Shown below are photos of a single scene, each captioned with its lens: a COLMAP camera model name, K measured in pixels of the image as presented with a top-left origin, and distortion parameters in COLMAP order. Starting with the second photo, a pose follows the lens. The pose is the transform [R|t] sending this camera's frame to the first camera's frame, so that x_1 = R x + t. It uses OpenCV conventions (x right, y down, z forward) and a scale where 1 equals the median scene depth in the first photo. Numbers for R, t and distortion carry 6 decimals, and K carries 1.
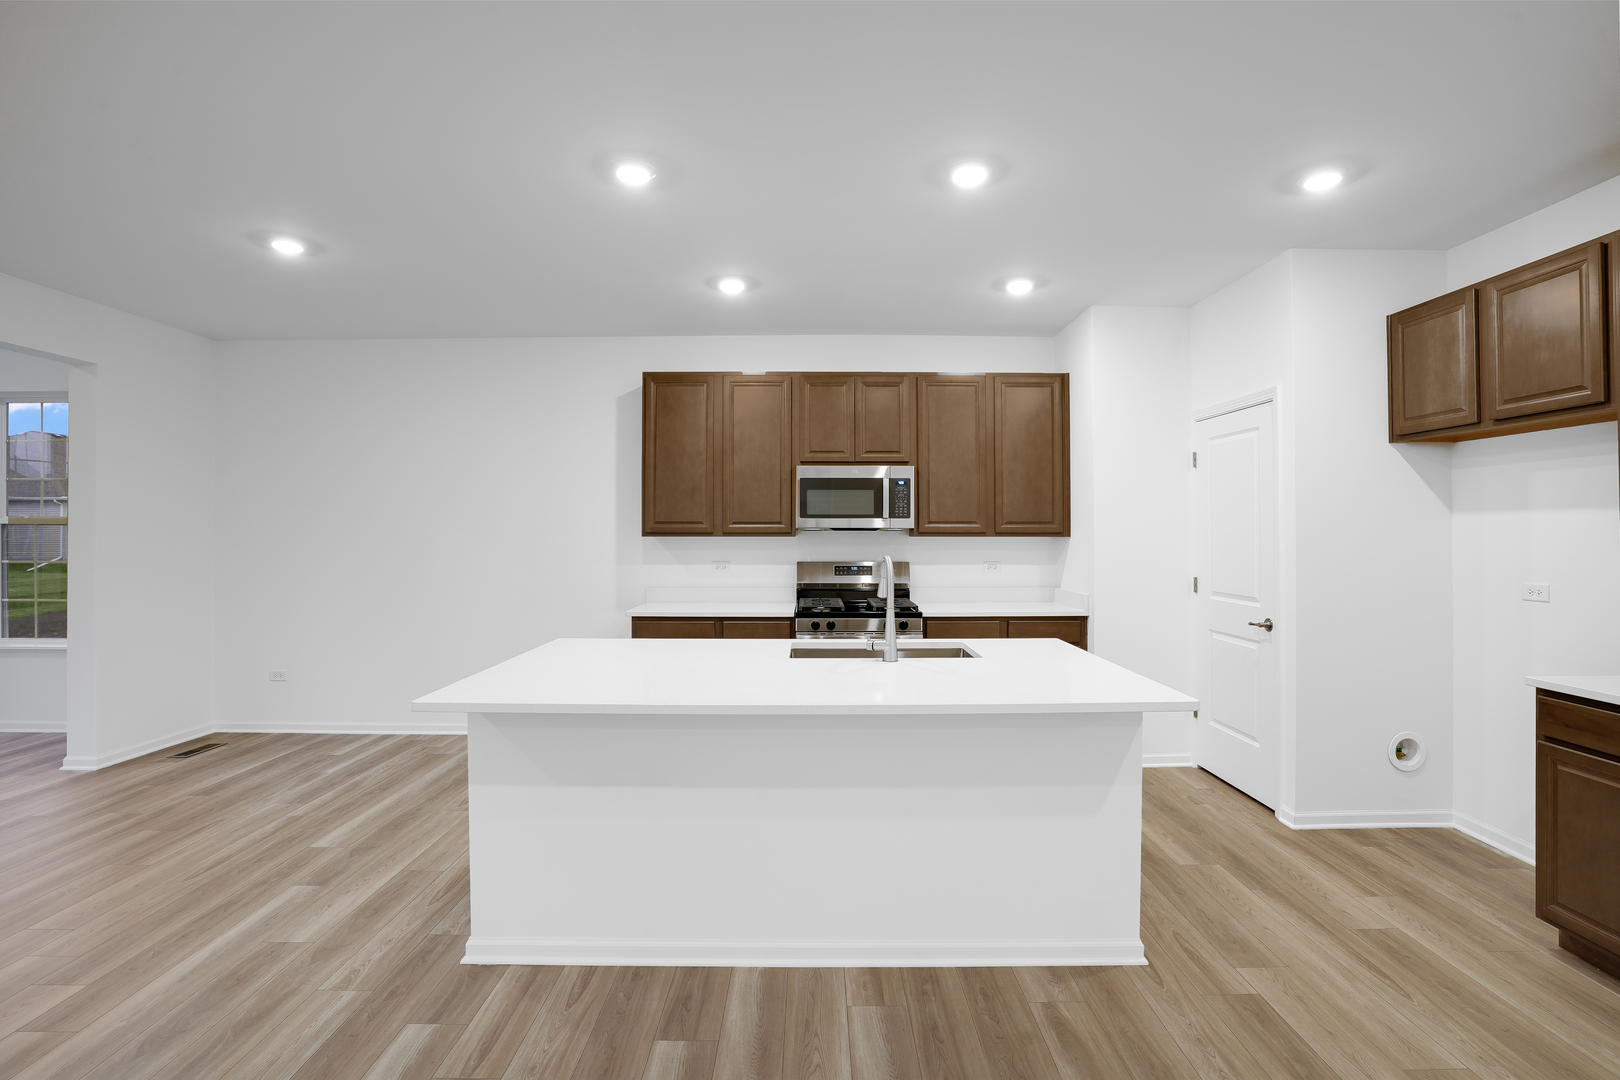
lens RADIAL K [[769.4, 0, 810.0], [0, 769.4, 540.0], [0, 0, 1]] dist [-0.038008, 0.014215]
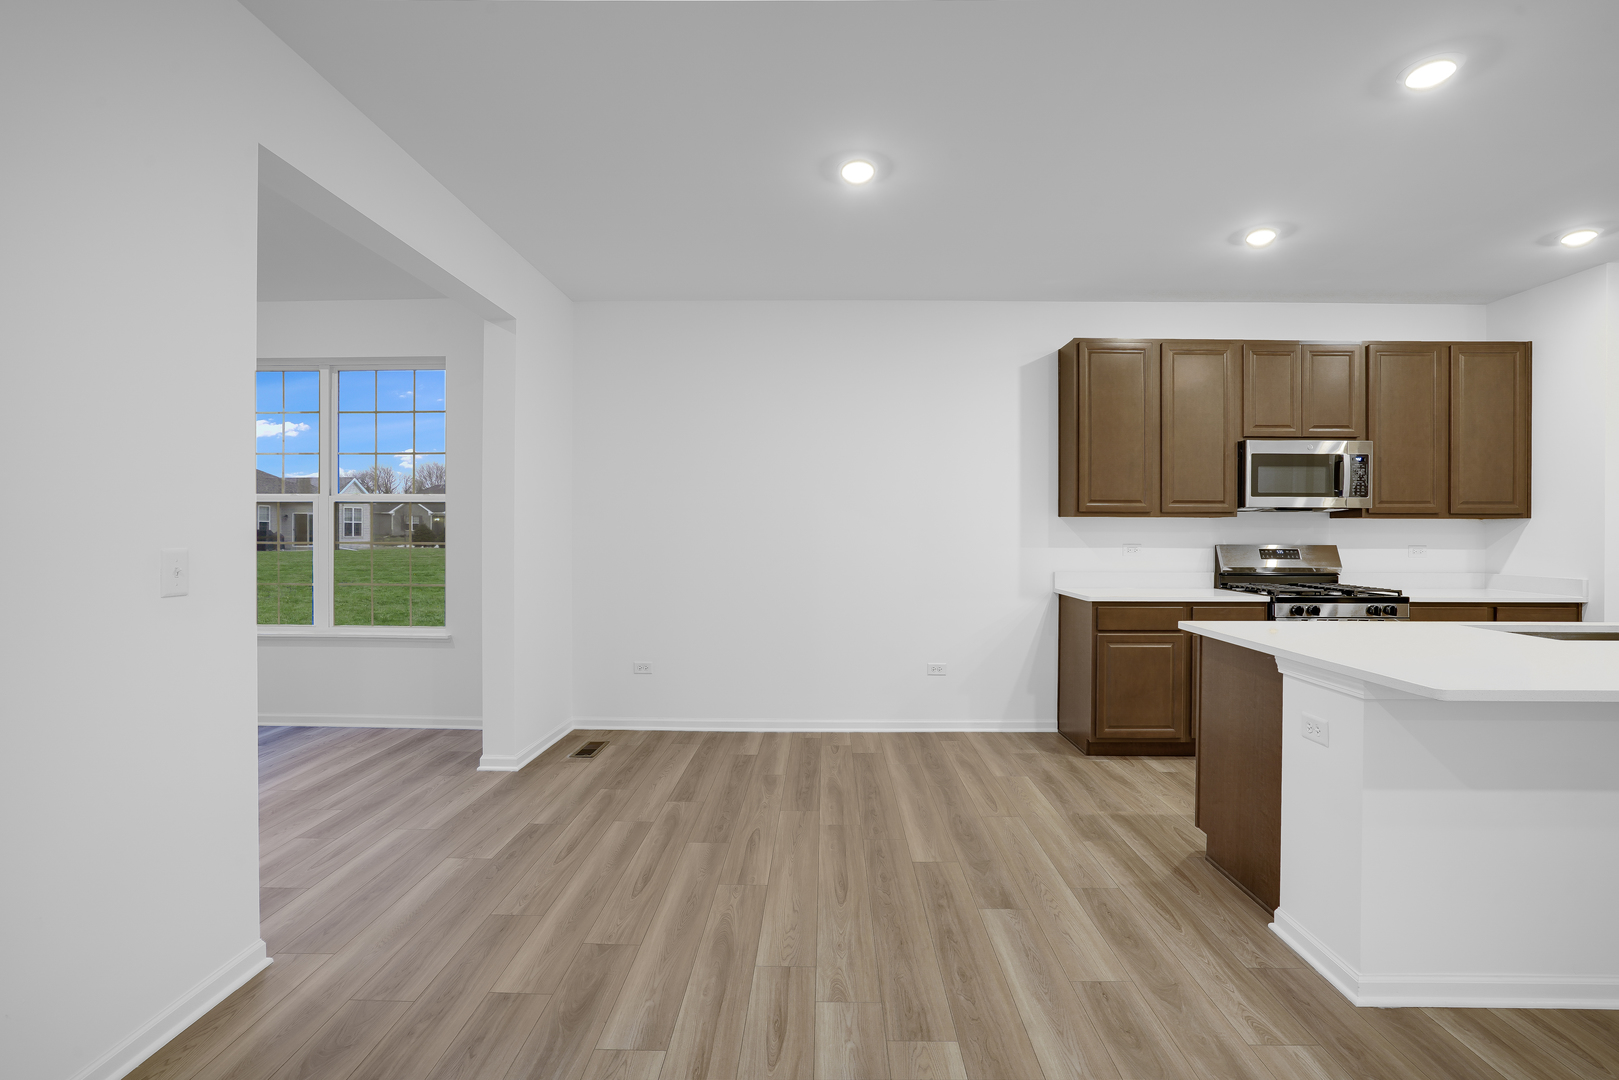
lens RADIAL K [[757.7, 0, 809.5], [0, 757.7, 540.0], [0, 0, 1]] dist [-0.042759, 0.019793]
pose [[0.999965, 0.002576, -0.007981, -0.537084], [-0.002560, 0.999995, 0.001912, 0.023612], [0.007986, -0.001892, 0.999966, 0.092276]]
